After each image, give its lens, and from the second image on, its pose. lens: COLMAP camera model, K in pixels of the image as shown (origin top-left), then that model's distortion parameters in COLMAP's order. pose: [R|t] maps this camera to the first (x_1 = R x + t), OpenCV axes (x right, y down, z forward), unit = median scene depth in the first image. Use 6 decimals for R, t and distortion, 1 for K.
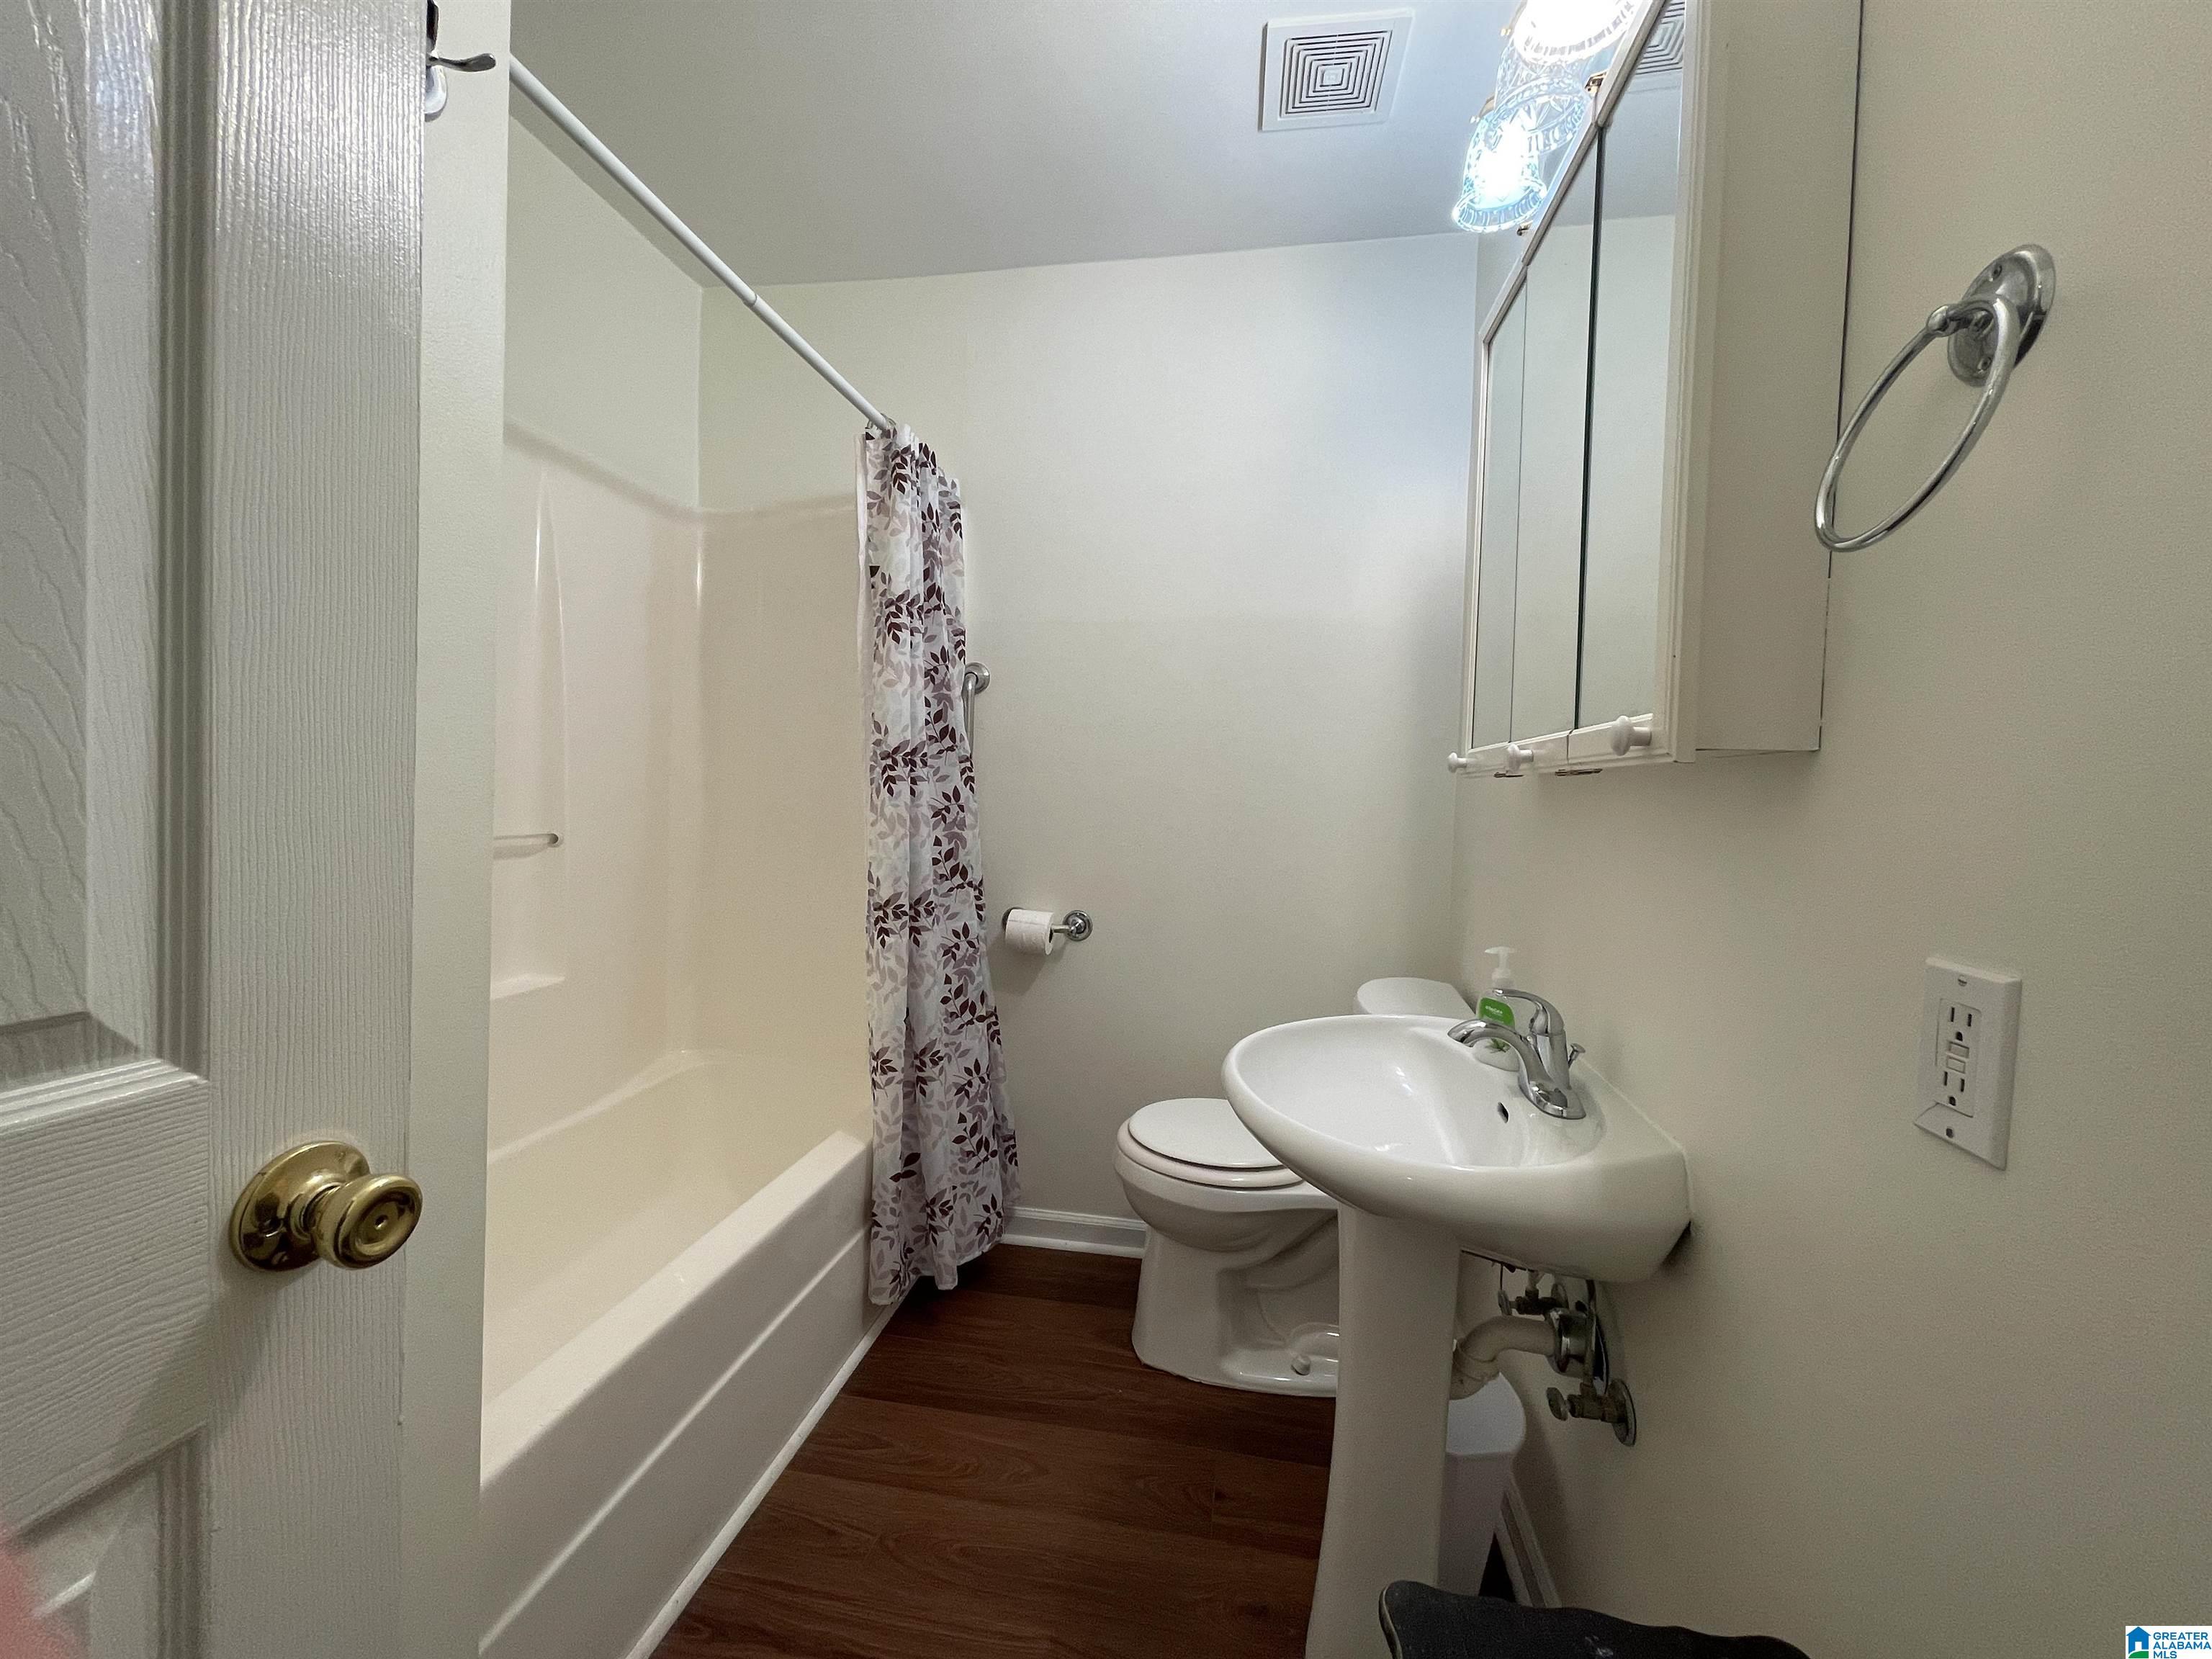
lens RADIAL K [[892.5, 0, 1095.5], [0, 892.5, 827.9], [0, 0, 1]] dist [0.000289, 0.001034]
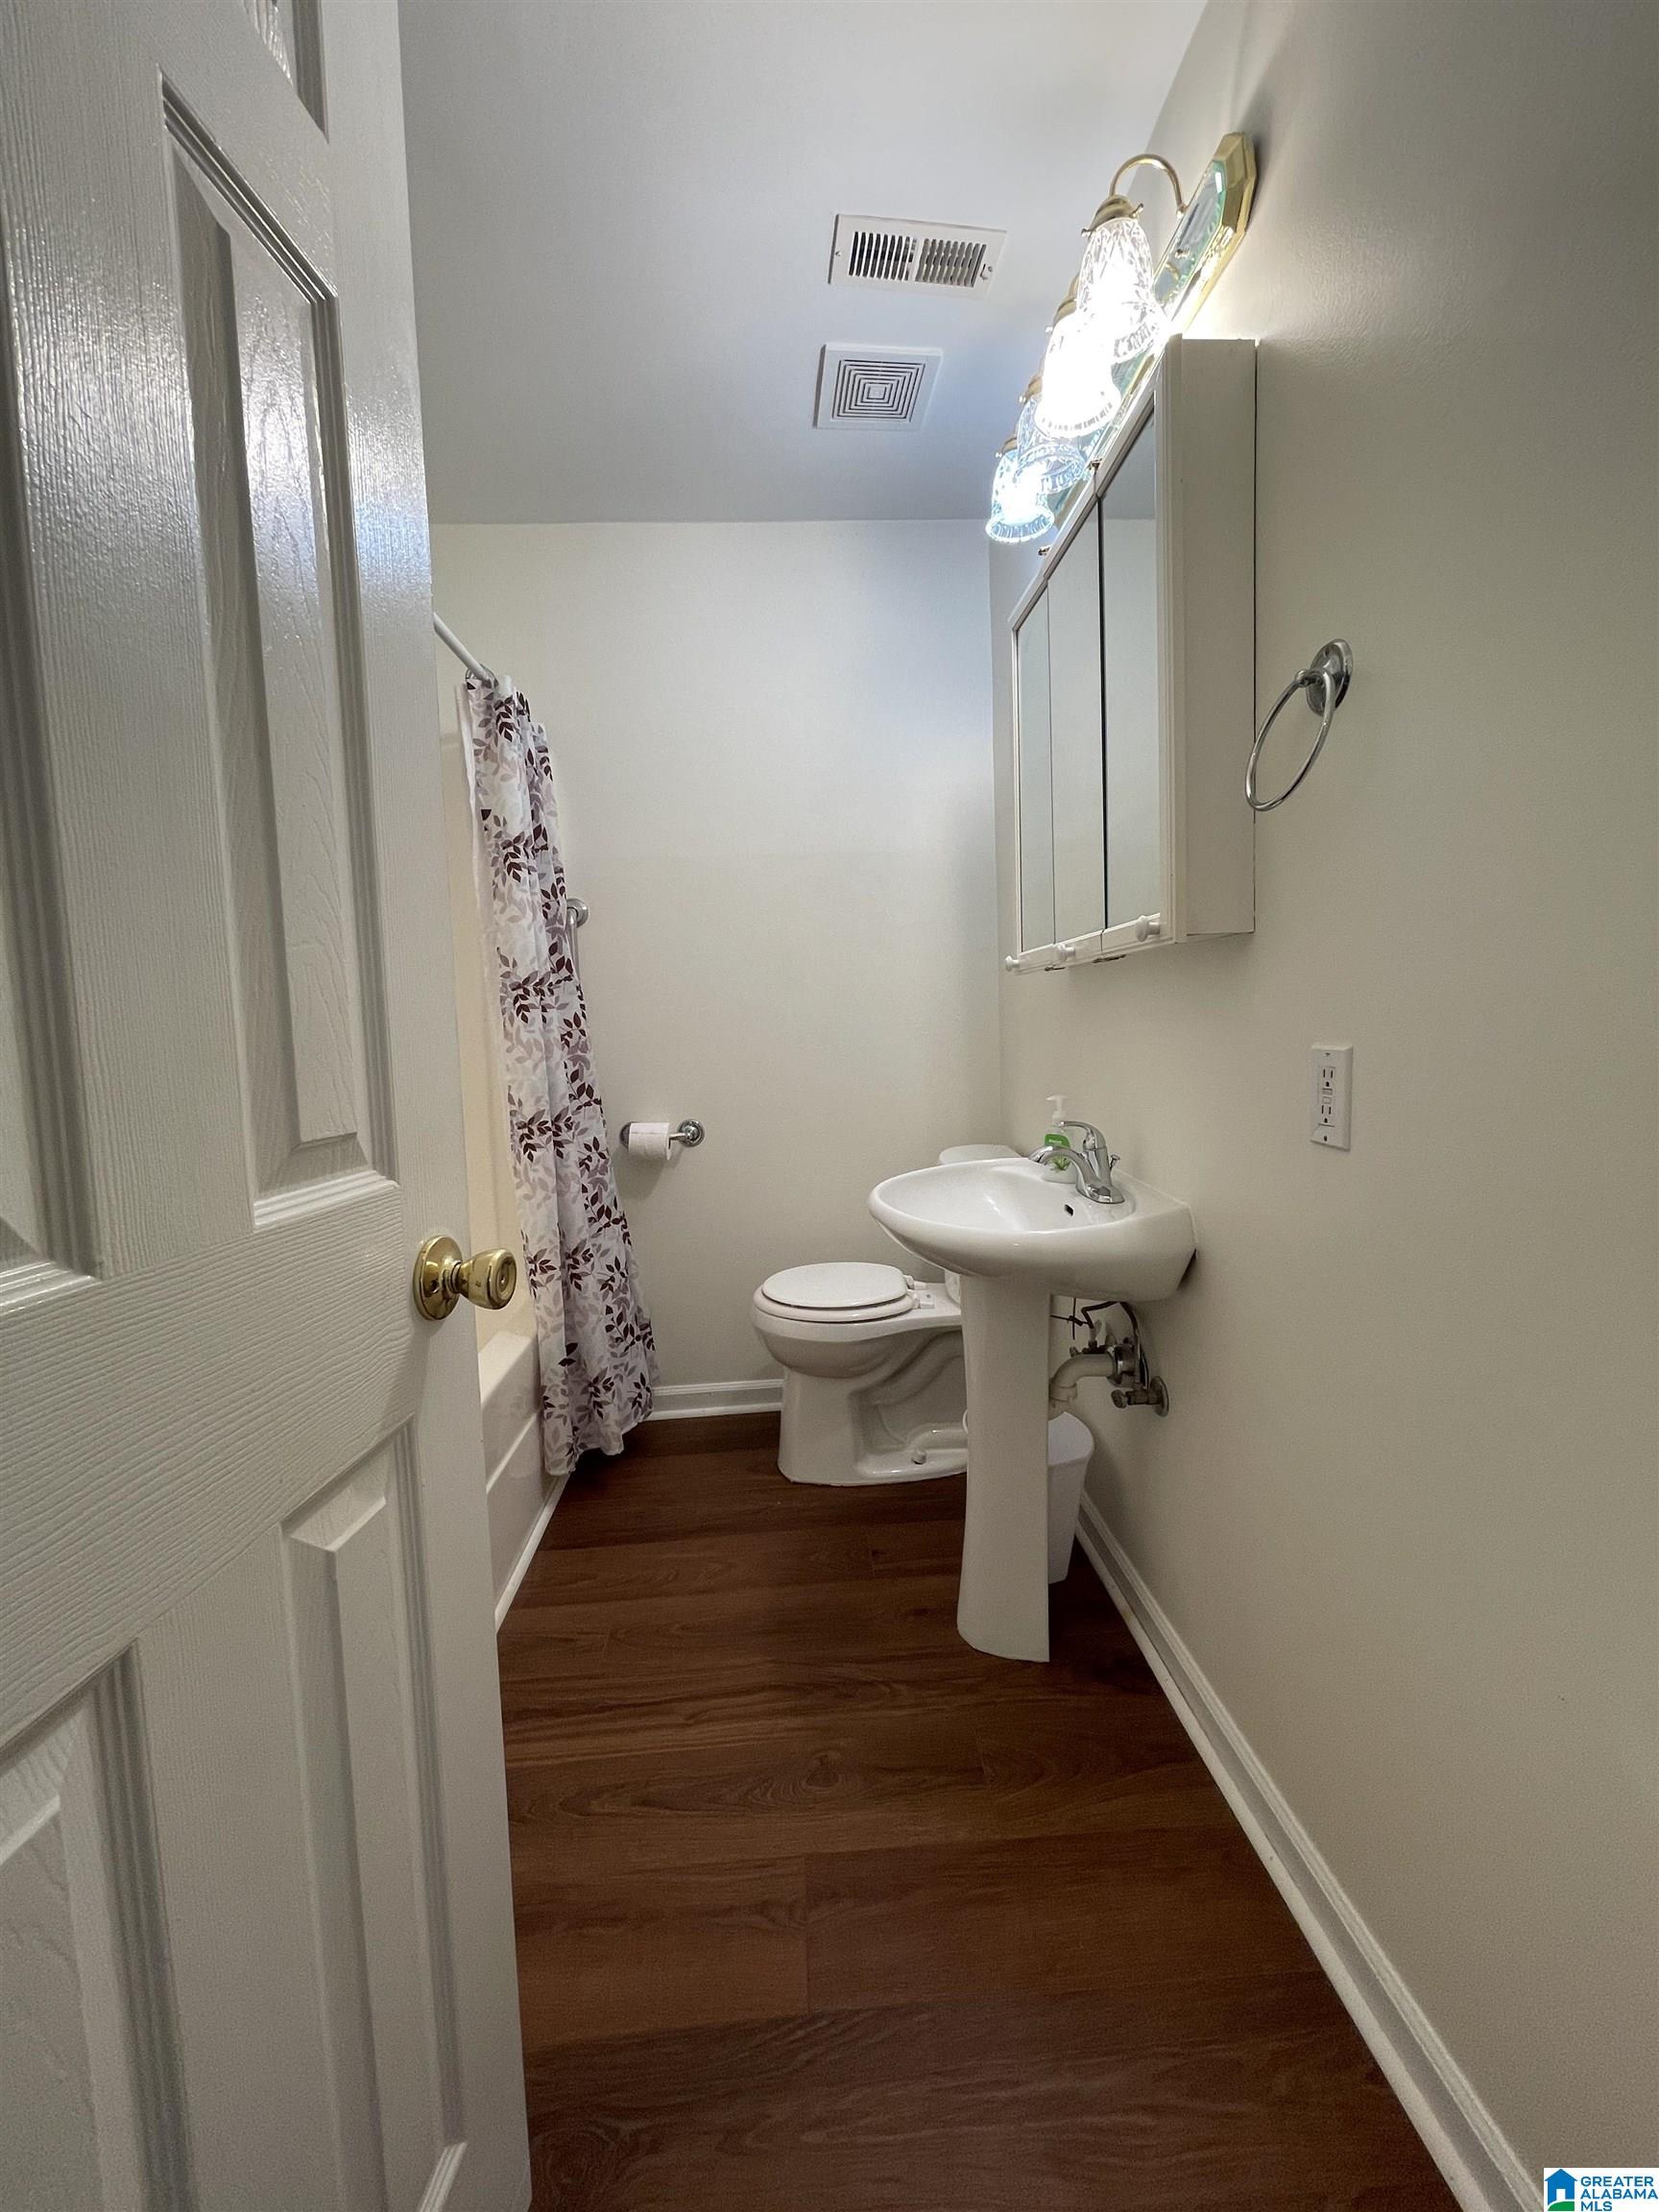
lens RADIAL K [[892.5, 0, 831.9], [0, 892.5, 1108.6], [0, 0, 1]] dist [0.000289, 0.001034]
pose [[0.968748, -0.086750, 0.232382, -0.128284], [0.074484, 0.995351, 0.061064, 0.029650], [-0.236599, -0.041847, 0.970706, -0.155319]]
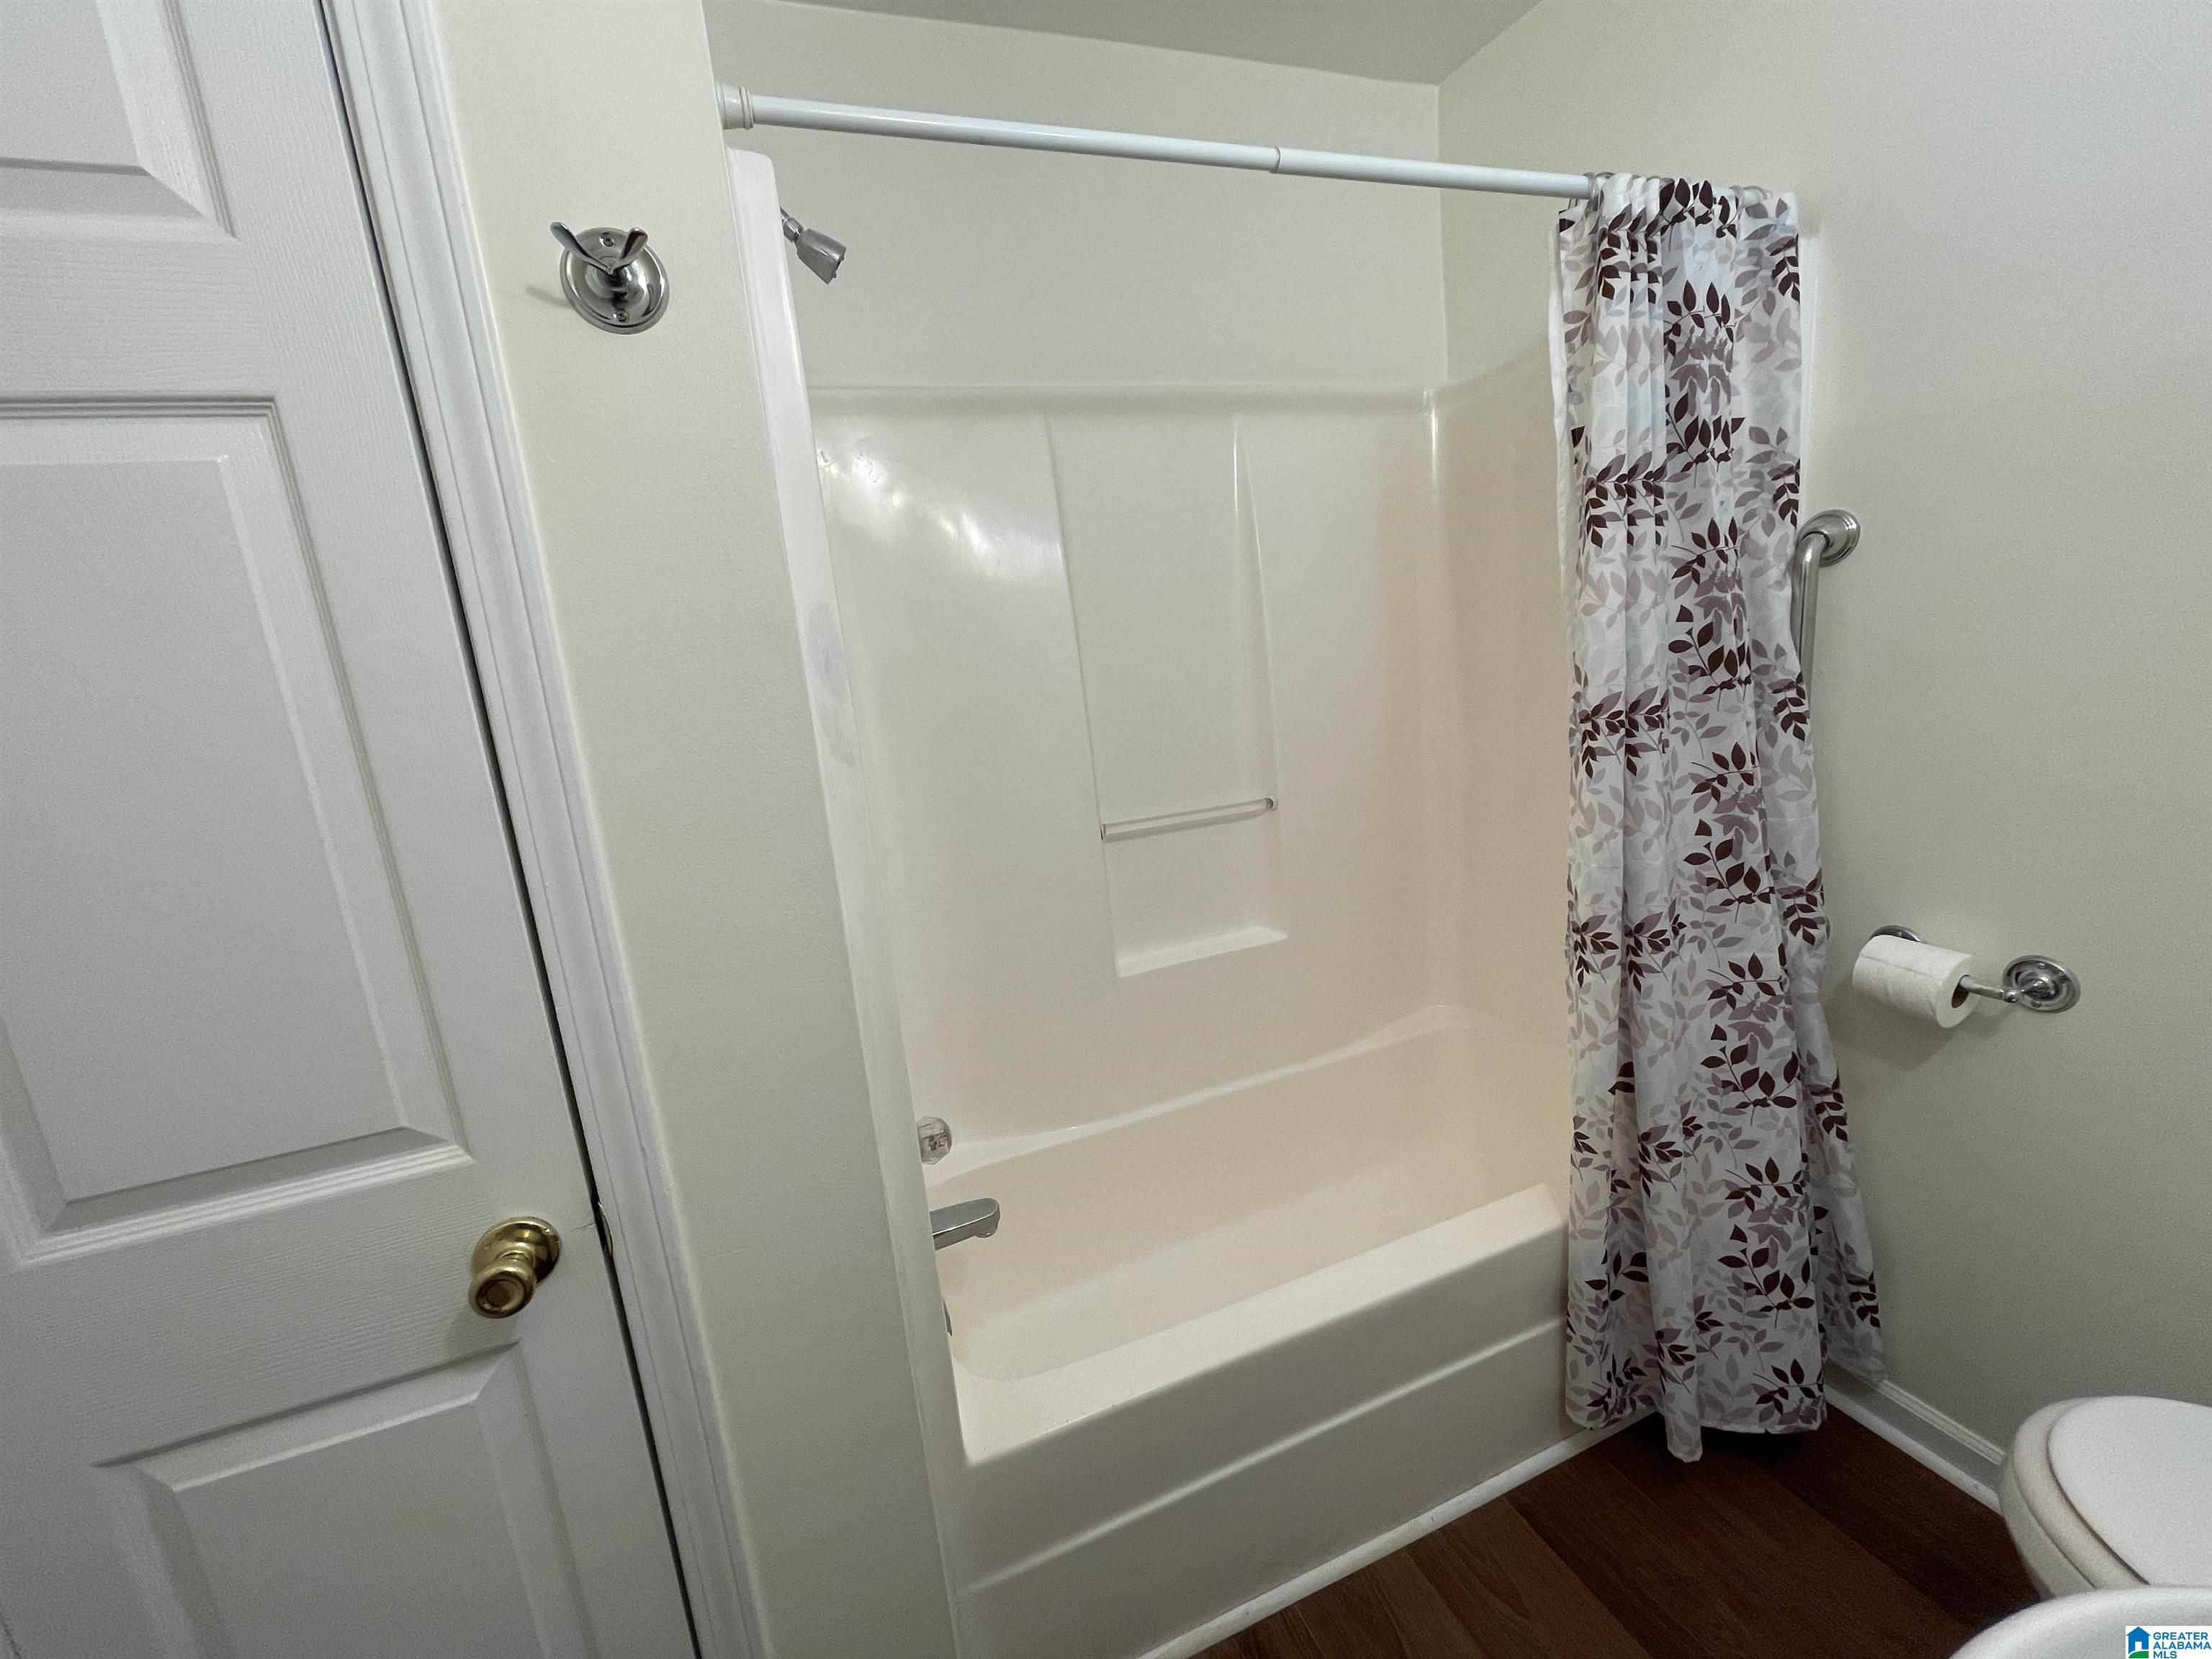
lens RADIAL K [[892.5, 0, 1102.3], [0, 892.5, 825.2], [0, 0, 1]] dist [0.000289, 0.001034]
pose [[0.518002, 0.084767, -0.851169, 0.165552], [0.081566, 0.985648, 0.147799, -0.131351], [0.851482, -0.145986, 0.503654, 0.324437]]
